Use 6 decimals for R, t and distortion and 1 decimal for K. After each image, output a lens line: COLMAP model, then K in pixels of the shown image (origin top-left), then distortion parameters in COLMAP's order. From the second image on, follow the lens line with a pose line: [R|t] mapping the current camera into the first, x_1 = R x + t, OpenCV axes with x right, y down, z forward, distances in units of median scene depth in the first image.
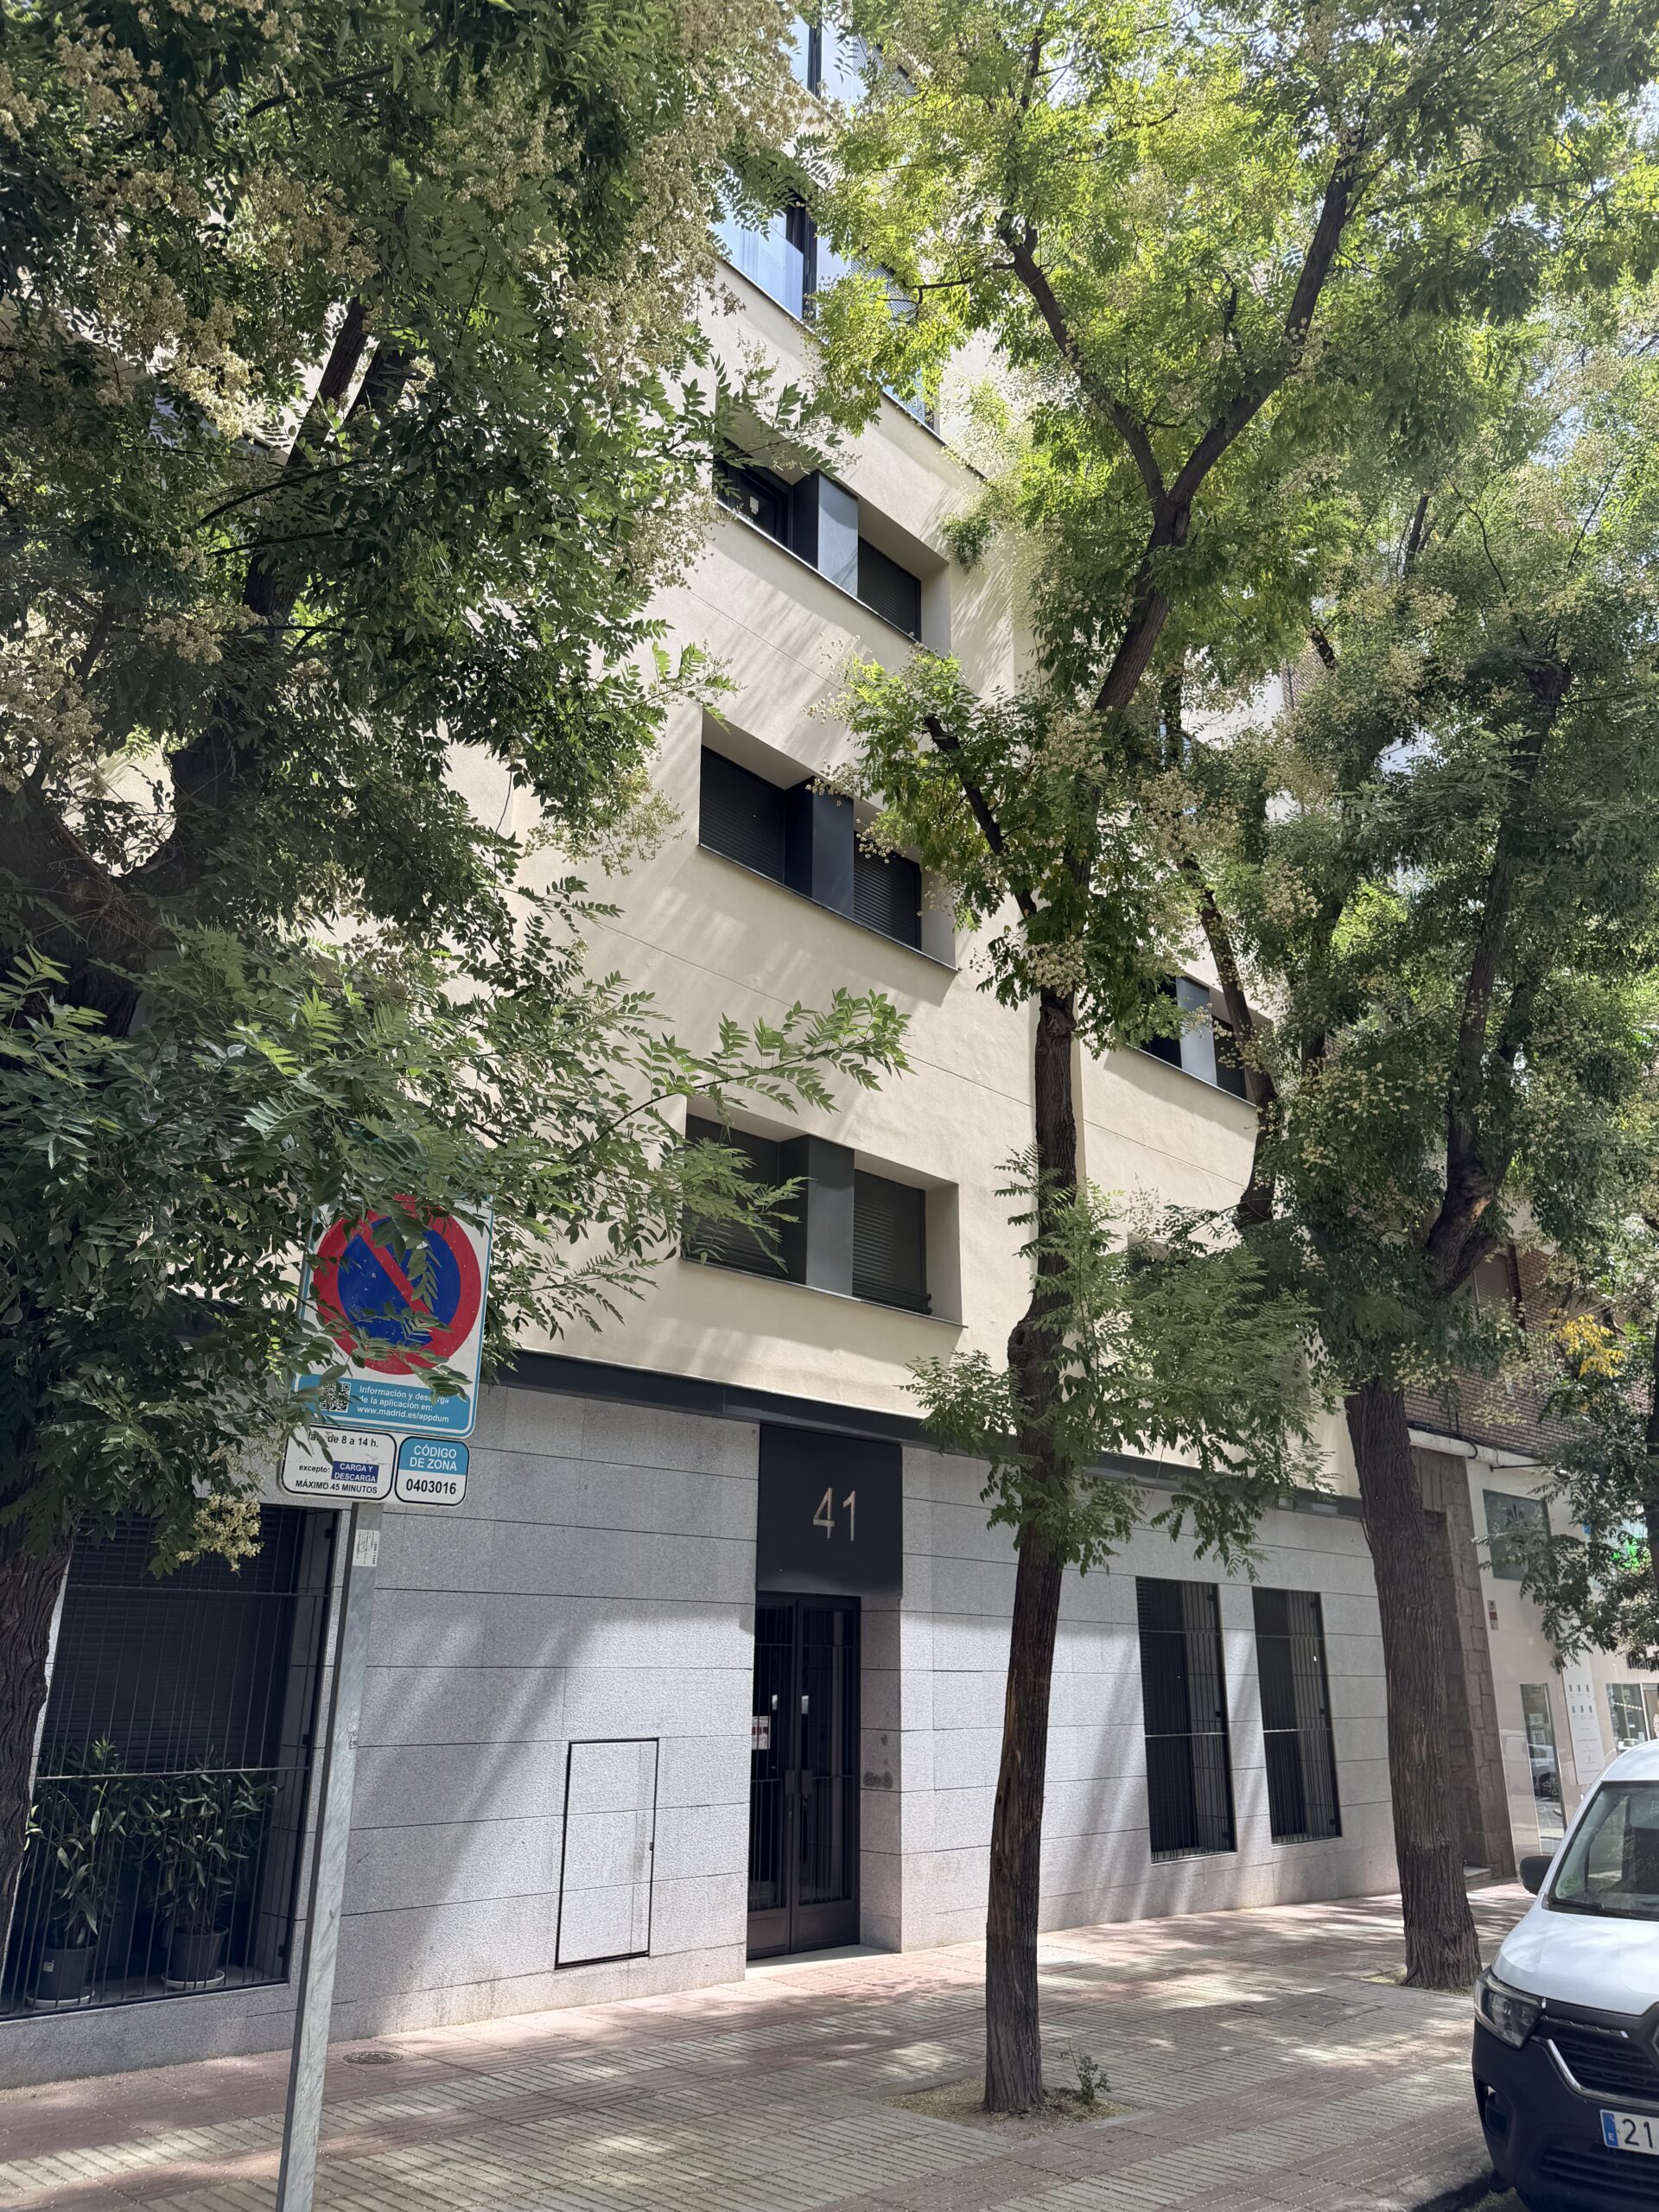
lens RADIAL K [[1544.1, 0, 829.5], [0, 1544.1, 1106.0], [0, 0, 1]] dist [0.024626, -0.032656]
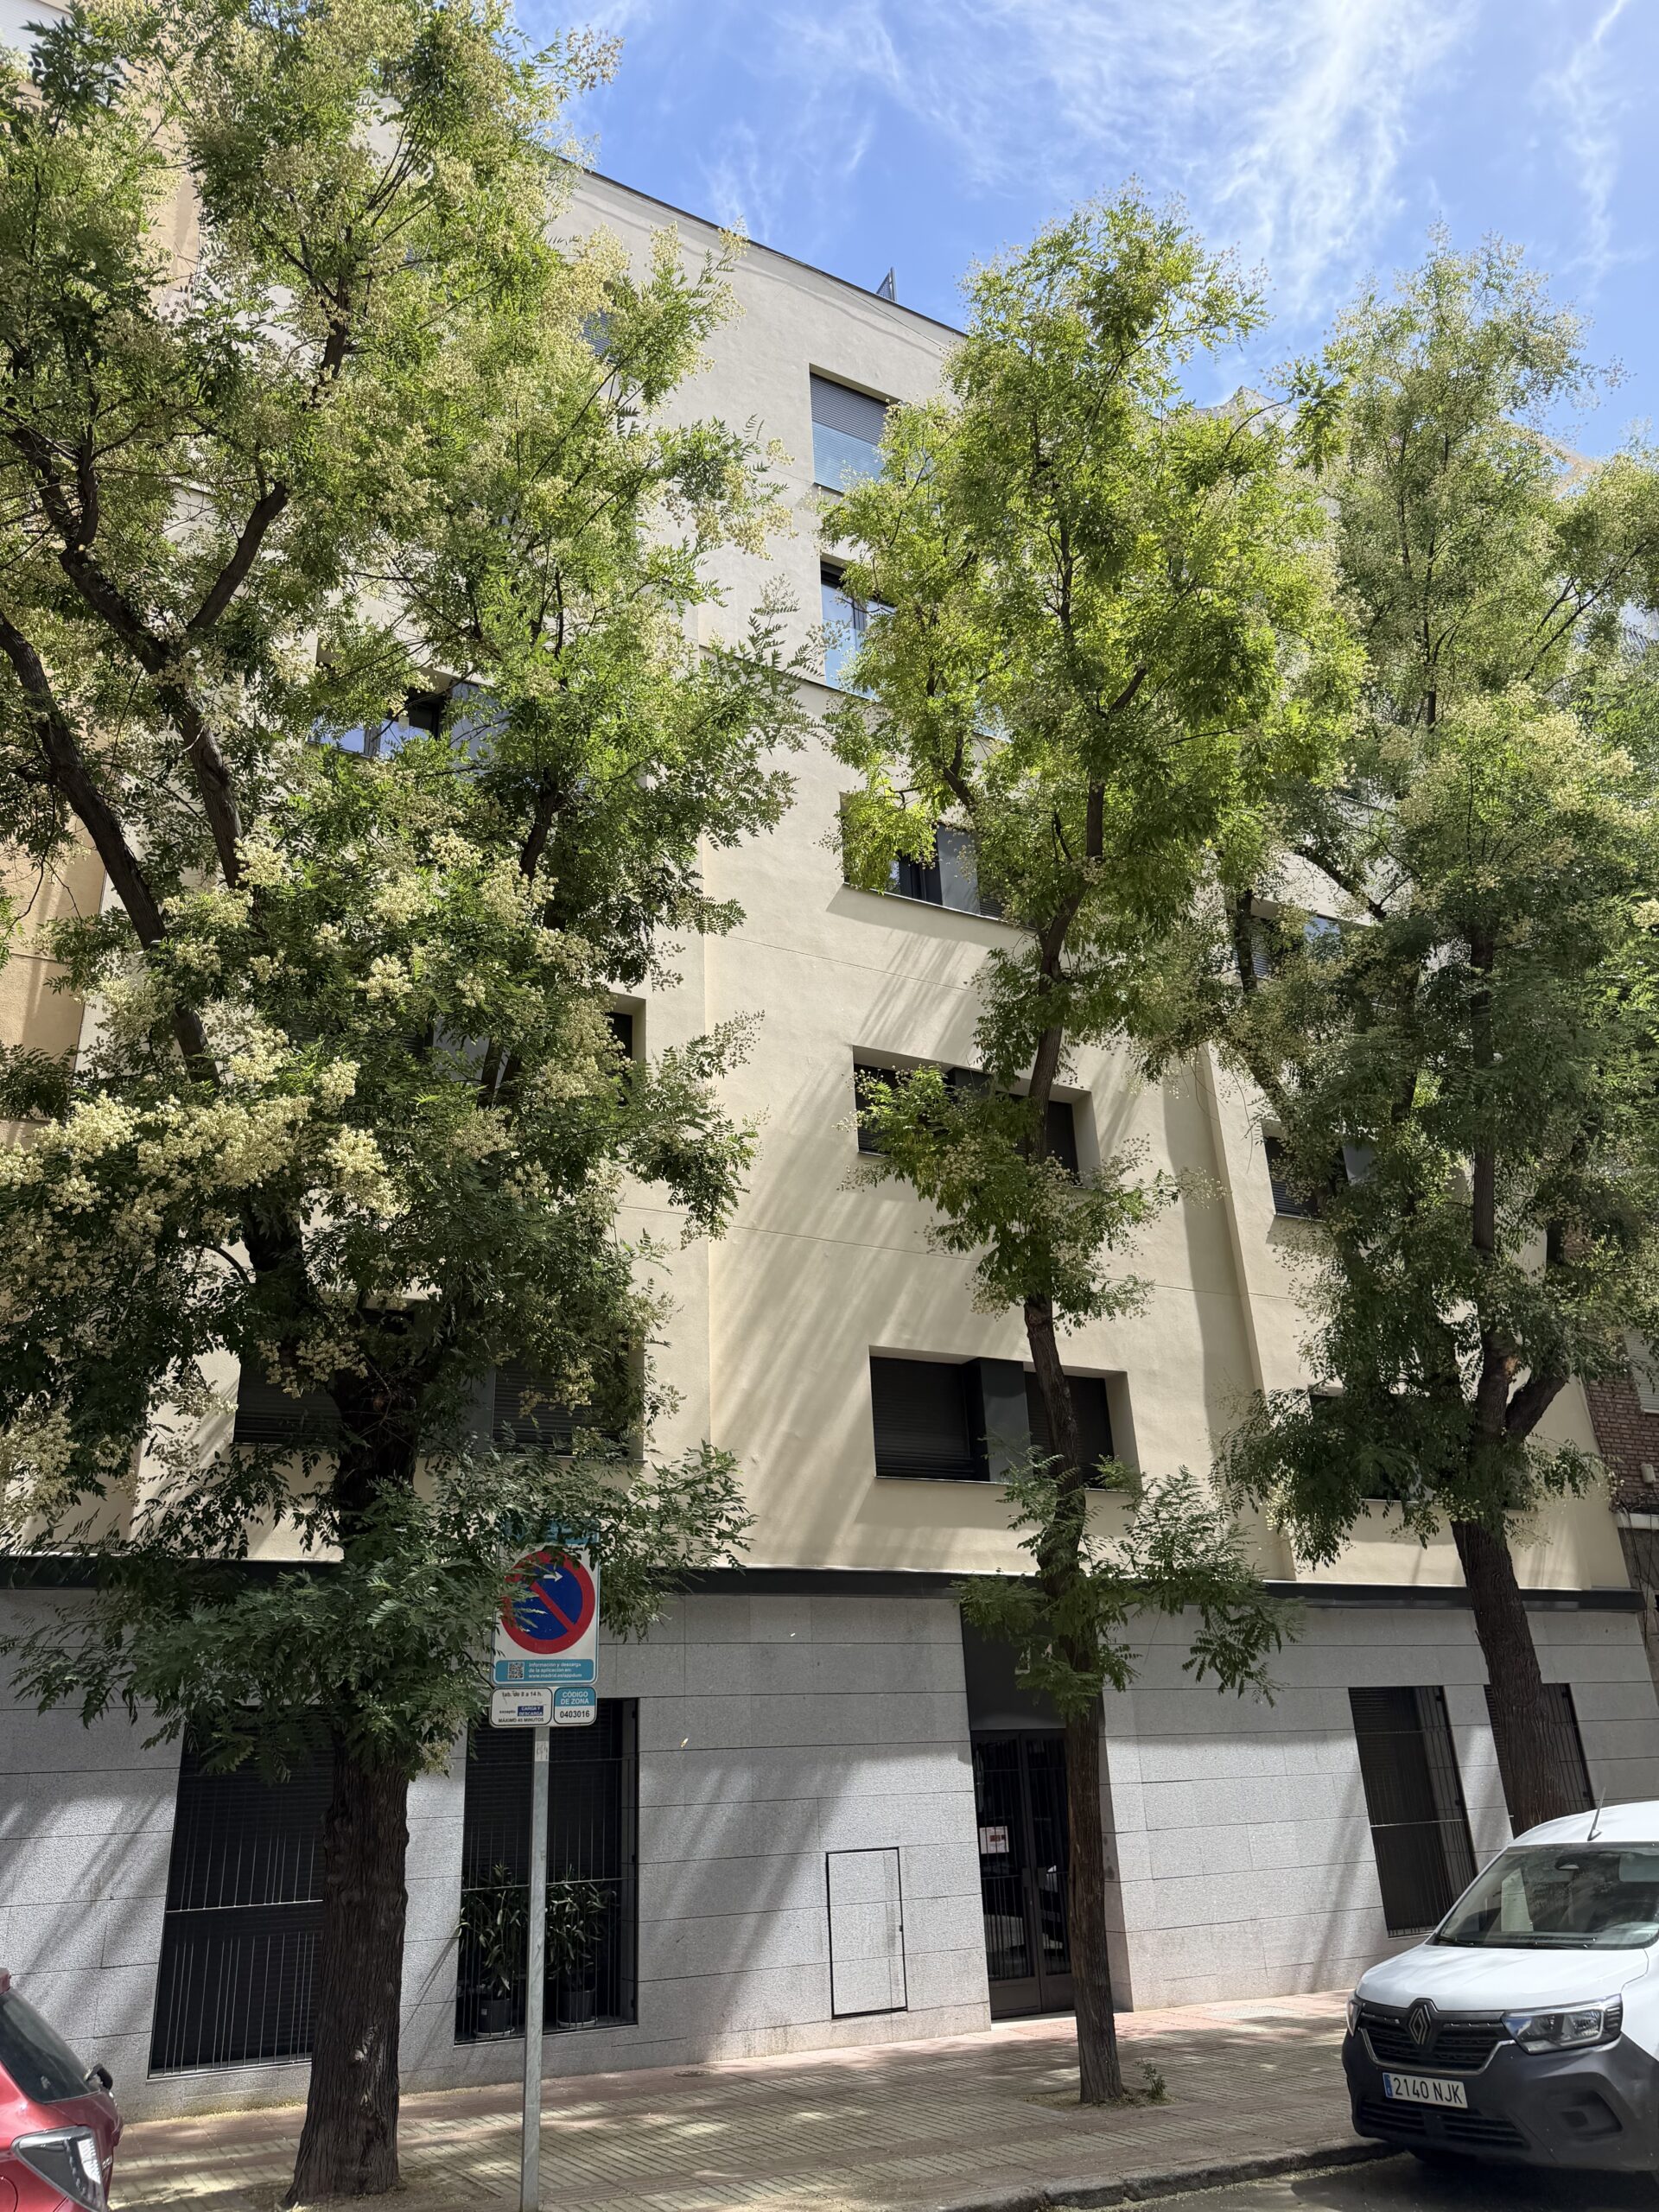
lens RADIAL K [[1556.2, 0, 805.2], [0, 1556.2, 1140.9], [0, 0, 1]] dist [-0.007892, 0.001342]
pose [[0.946838, -0.168794, -0.273871, 0.283271], [0.157021, 0.985485, -0.064521, -0.119360], [0.280787, 0.018088, 0.959600, -0.320158]]
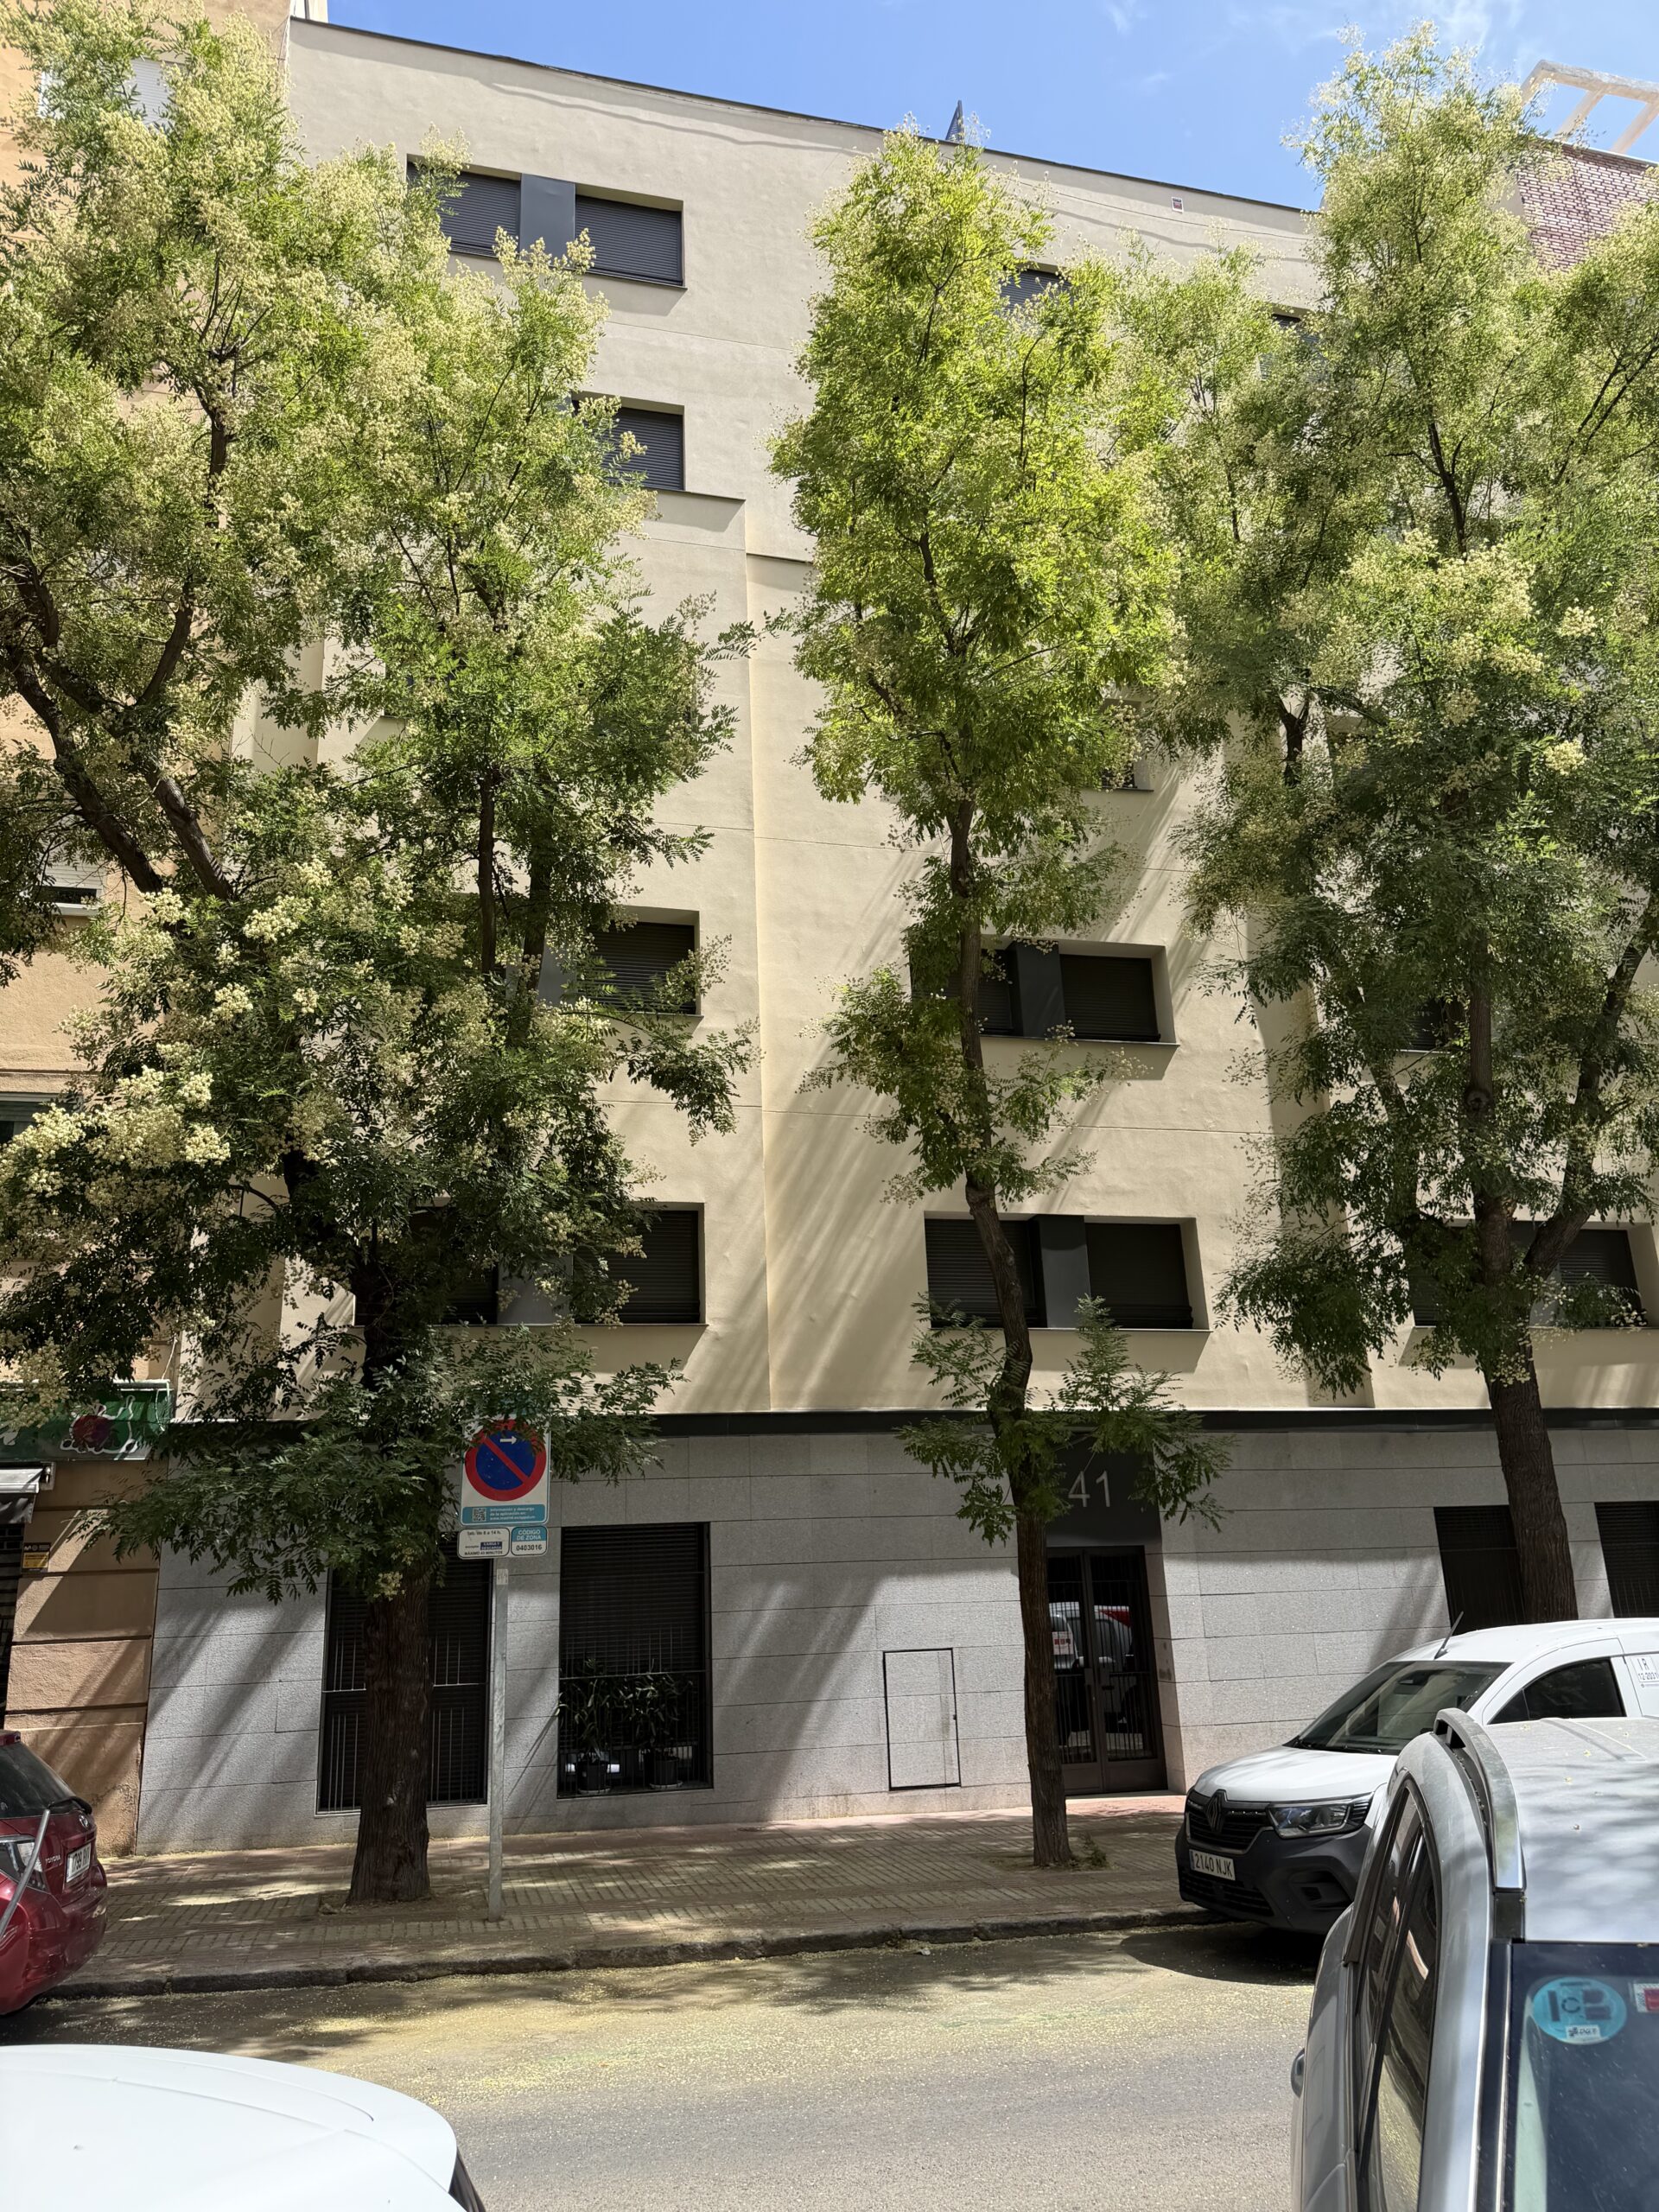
lens RADIAL K [[1531.2, 0, 788.4], [0, 1531.2, 1147.1], [0, 0, 1]] dist [0.008136, -0.002124]
pose [[0.841941, -0.191018, -0.504626, 0.604726], [0.224986, 0.974340, 0.006556, -0.118589], [0.490425, -0.119053, 0.863313, -0.317924]]
